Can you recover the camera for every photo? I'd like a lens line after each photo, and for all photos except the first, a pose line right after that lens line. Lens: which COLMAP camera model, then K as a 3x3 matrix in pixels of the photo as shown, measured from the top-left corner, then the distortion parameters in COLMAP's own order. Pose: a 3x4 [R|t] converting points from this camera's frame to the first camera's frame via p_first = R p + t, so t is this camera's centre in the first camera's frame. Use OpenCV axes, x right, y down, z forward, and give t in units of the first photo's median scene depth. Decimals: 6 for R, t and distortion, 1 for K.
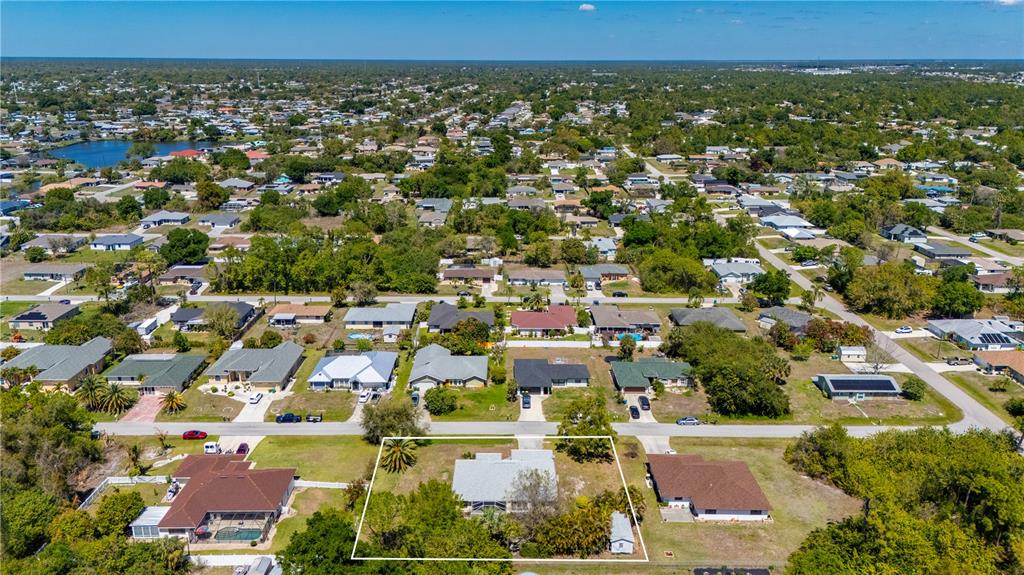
lens RADIAL K [[747.1, 0, 512.0], [0, 747.1, 287.5], [0, 0, 1]] dist [0.070080, -0.043805]
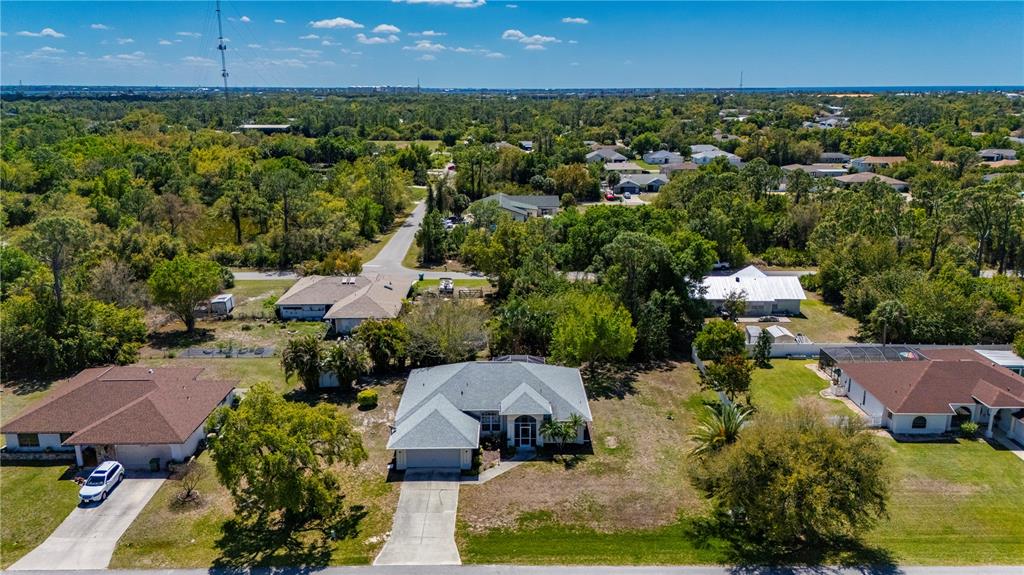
lens RADIAL K [[747.1, 0, 512.0], [0, 747.1, 287.5], [0, 0, 1]] dist [0.070080, -0.043805]
pose [[-0.999970, -0.006858, 0.003641, -0.022238], [-0.003913, 0.850069, 0.526656, -0.101398], [-0.006707, 0.526626, -0.850071, 1.334059]]
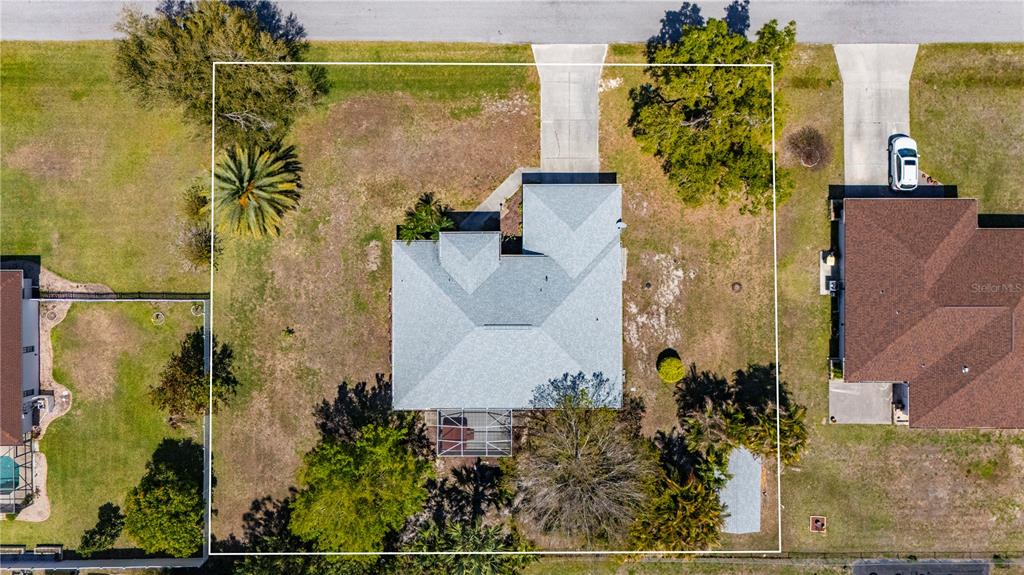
lens RADIAL K [[747.1, 0, 512.0], [0, 747.1, 287.5], [0, 0, 1]] dist [0.070080, -0.043805]
pose [[0.999913, 0.013007, 0.002193, -0.007098], [-0.005834, 0.287030, 0.957904, -0.164306], [0.011830, -0.957833, 0.287080, 0.824876]]
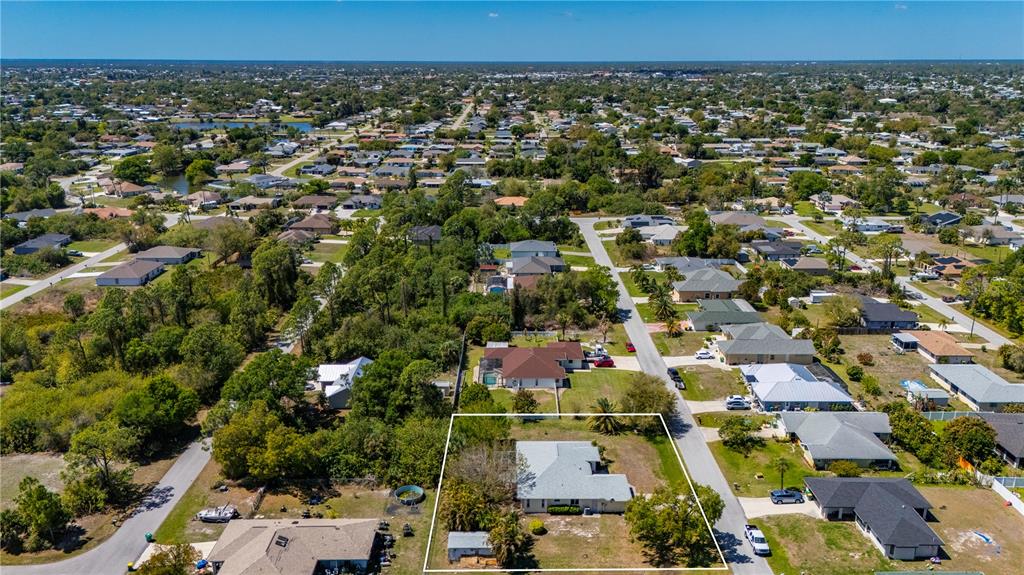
lens RADIAL K [[745.6, 0, 492.1], [0, 745.6, 291.4], [0, 0, 1]] dist [0.093656, -0.109395]
pose [[-0.033611, 0.283440, -0.958401, 0.779778], [-0.286285, 0.916029, 0.280949, -0.175628], [0.957555, 0.283819, 0.050356, 0.748276]]
